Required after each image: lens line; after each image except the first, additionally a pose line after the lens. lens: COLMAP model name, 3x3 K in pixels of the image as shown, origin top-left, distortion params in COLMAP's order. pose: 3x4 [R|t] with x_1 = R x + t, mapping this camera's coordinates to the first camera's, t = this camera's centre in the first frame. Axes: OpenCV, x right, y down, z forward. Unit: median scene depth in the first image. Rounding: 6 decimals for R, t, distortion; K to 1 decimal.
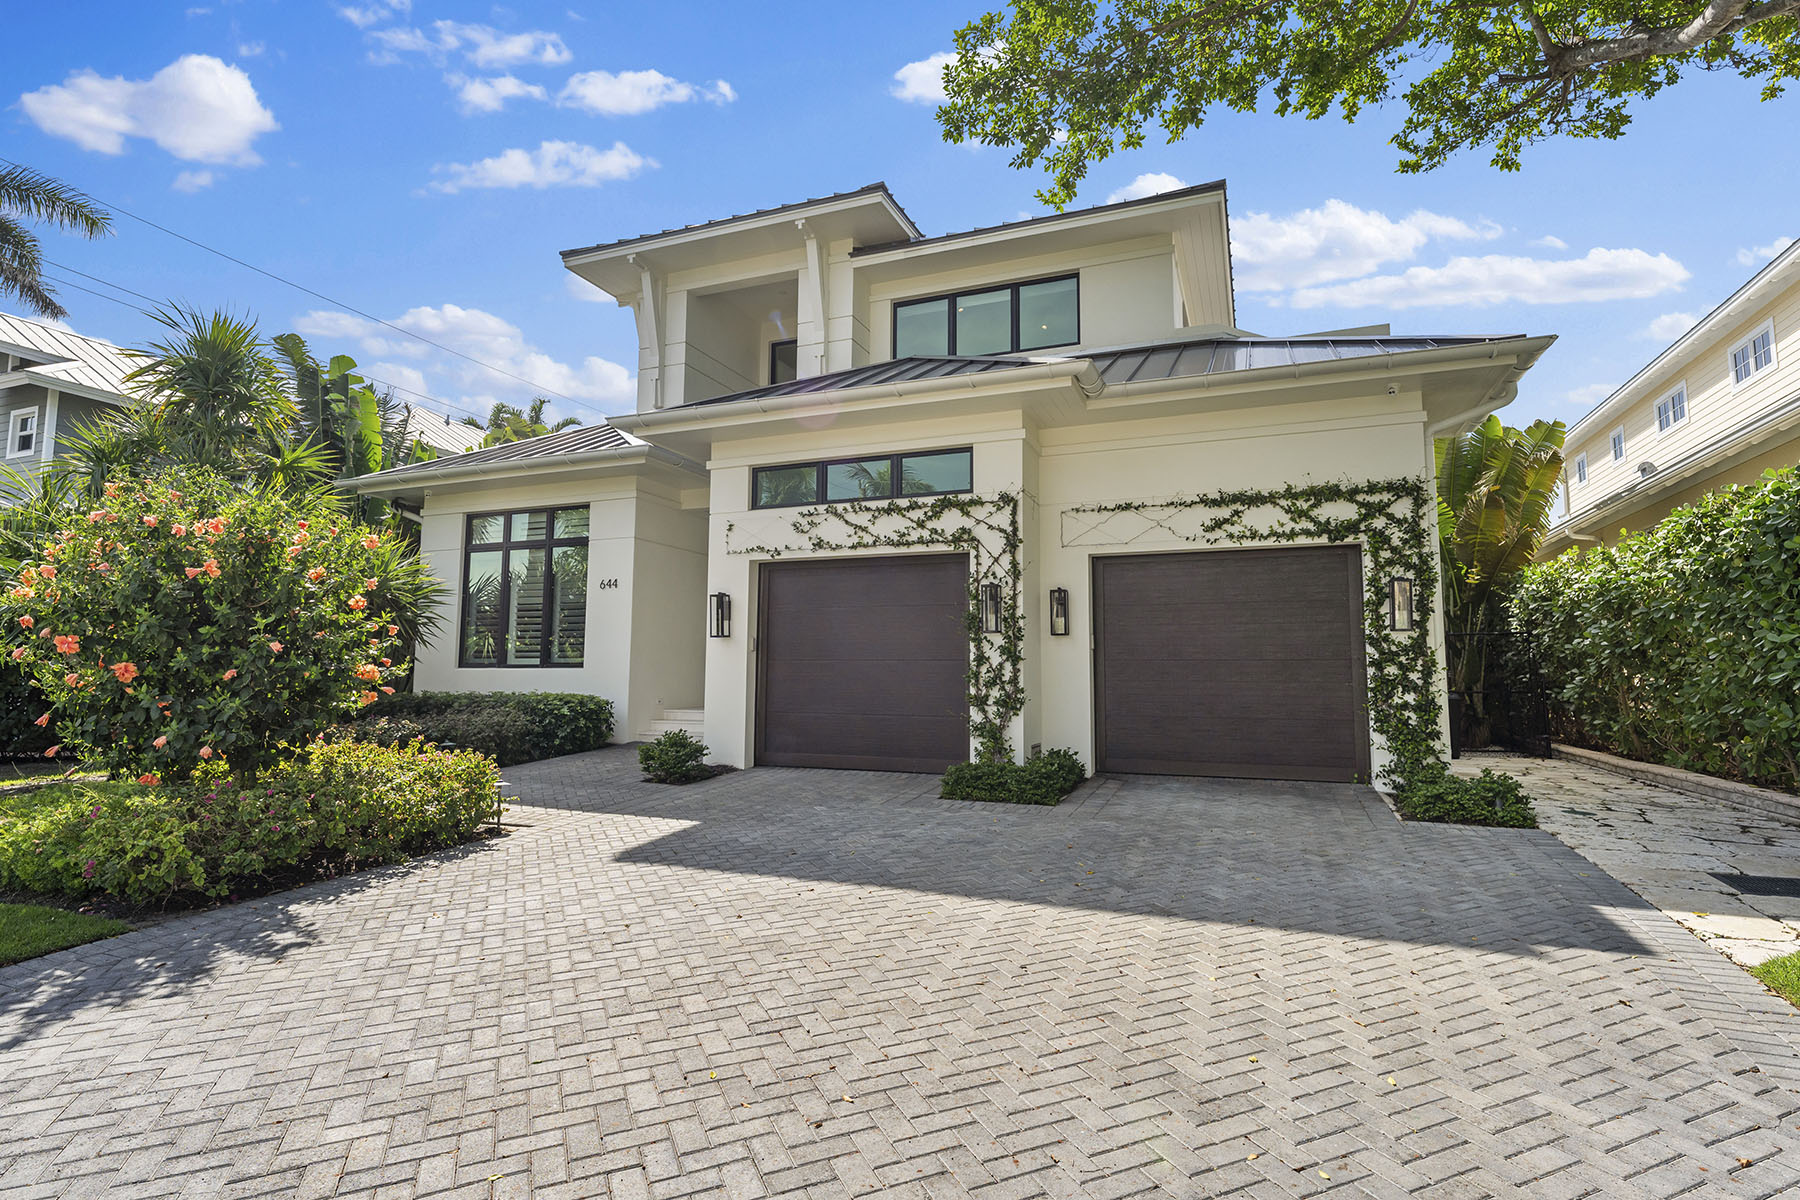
lens RADIAL K [[888.4, 0, 905.6], [0, 888.4, 588.9], [0, 0, 1]] dist [-0.000665, -0.000087]
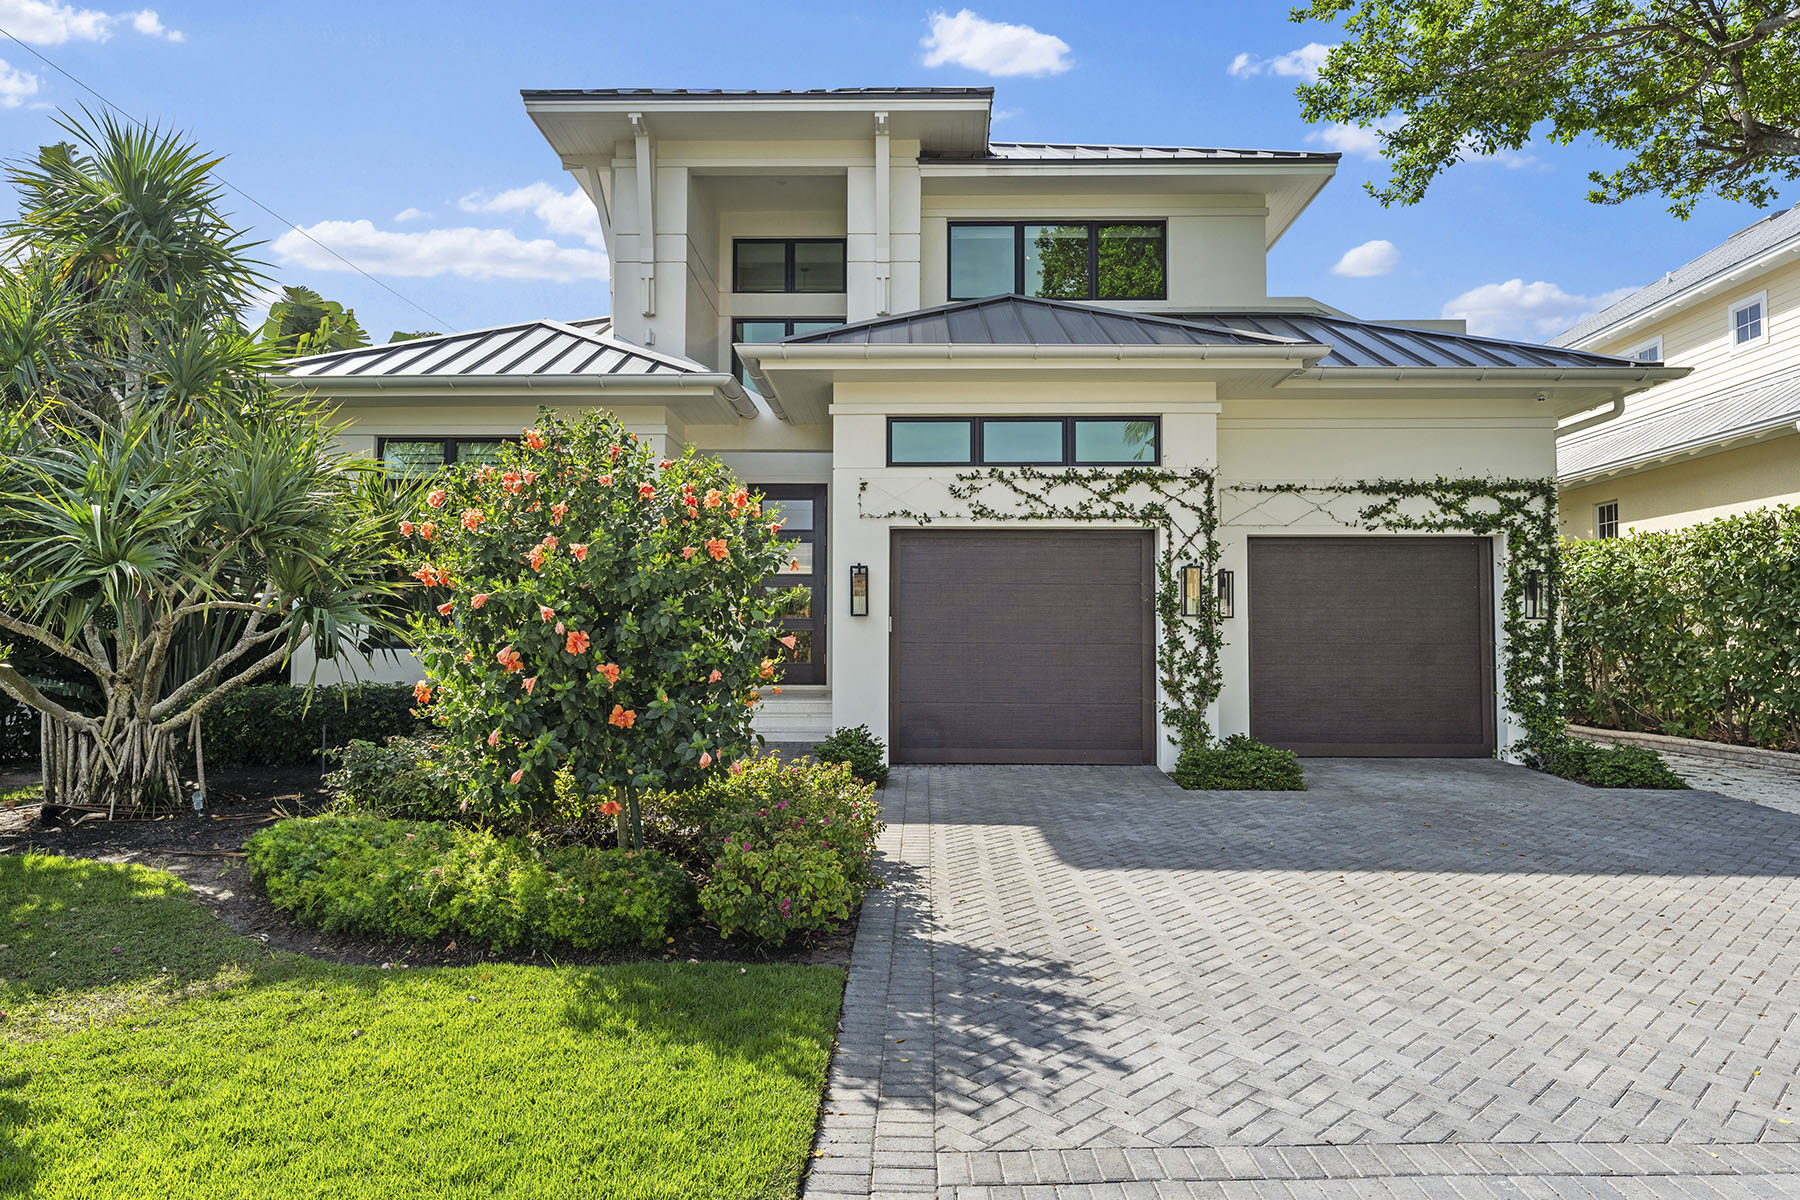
lens RADIAL K [[1118.4, 0, 900.0], [0, 1118.4, 600.0], [0, 0, 1]] dist [-0.003276, -0.000933]
pose [[0.936320, 0.012285, 0.350934, -0.605361], [-0.033187, 0.998010, 0.053608, -0.022026], [-0.349577, -0.061841, 0.934865, -0.014583]]
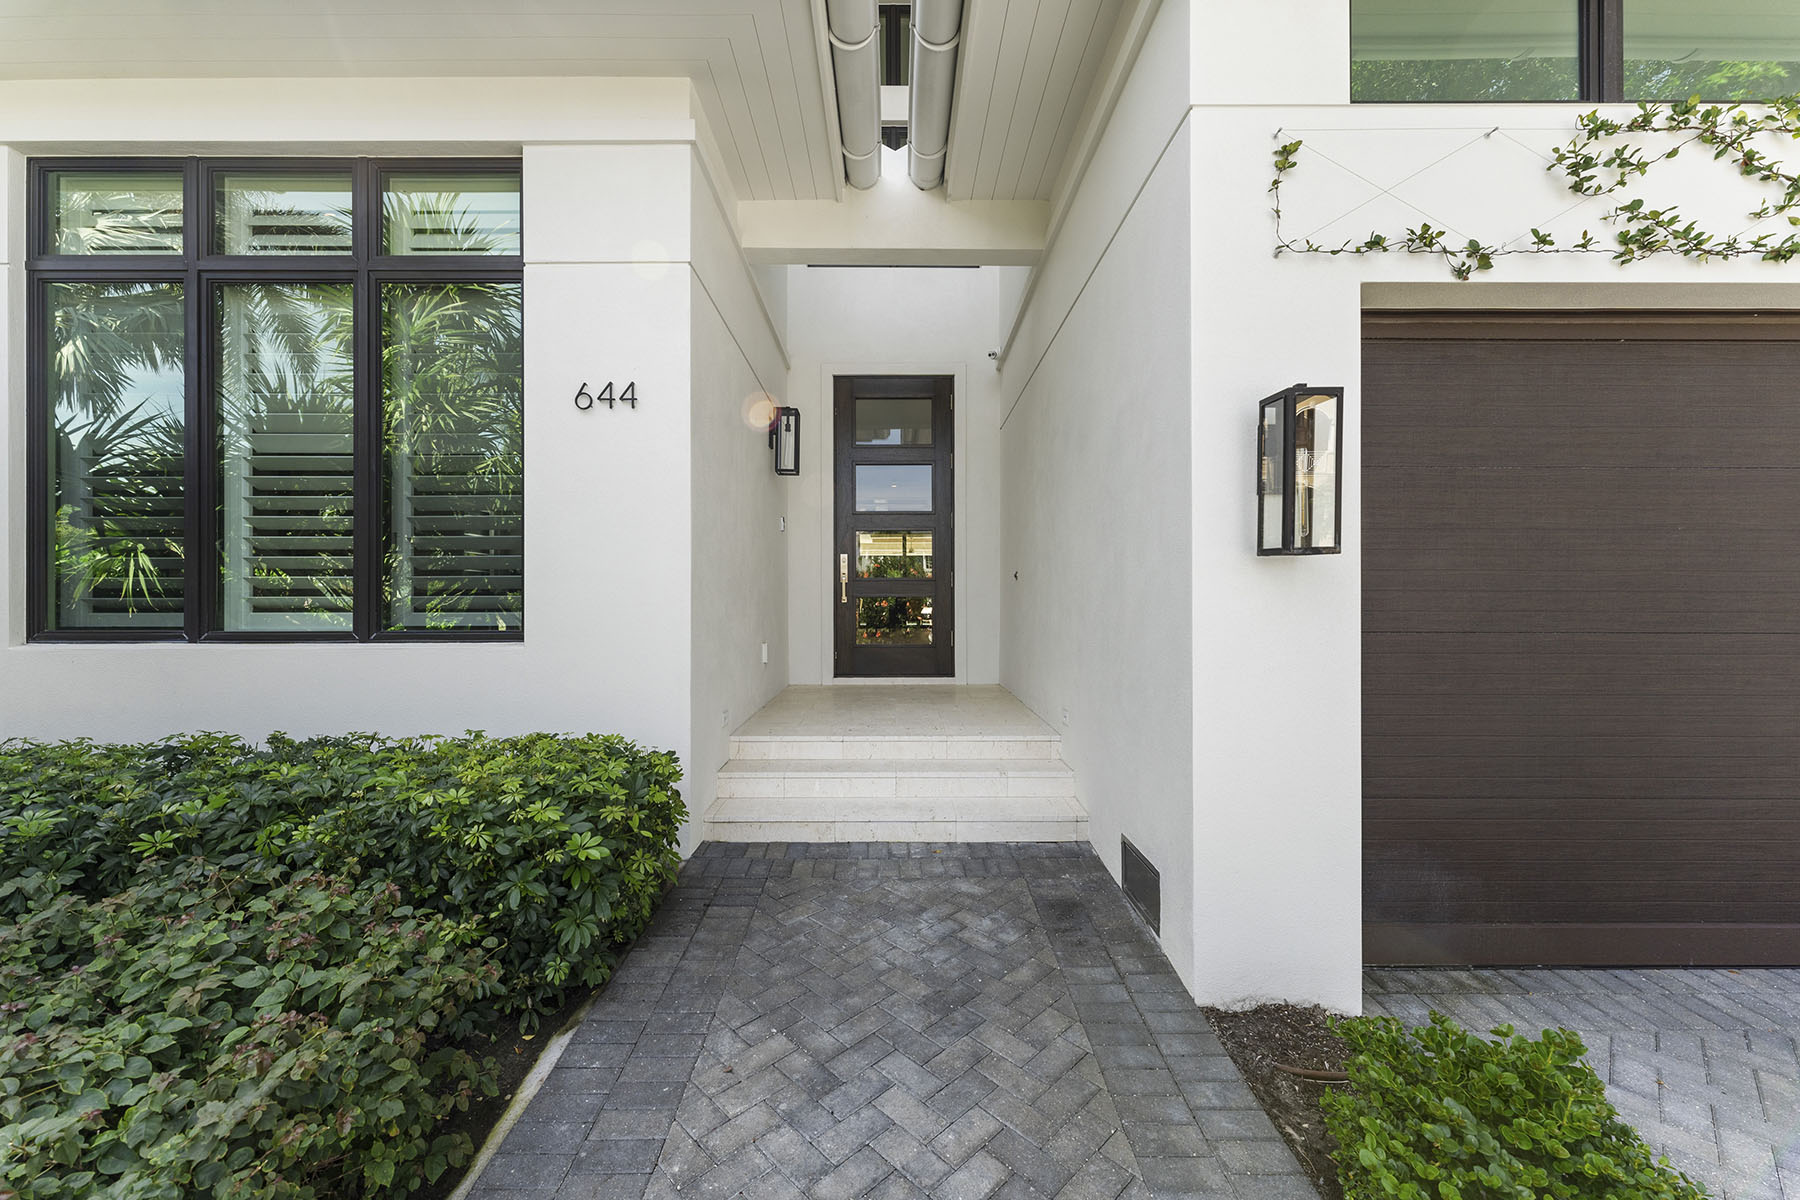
lens RADIAL K [[718.5, 0, 901.6], [0, 718.5, 593.5], [0, 0, 1]] dist [0.003066, 0.000113]
pose [[0.926936, -0.004830, 0.375188, -0.445168], [-0.029913, 0.995783, 0.086722, 0.056822], [-0.374025, -0.091608, 0.922883, 0.931368]]
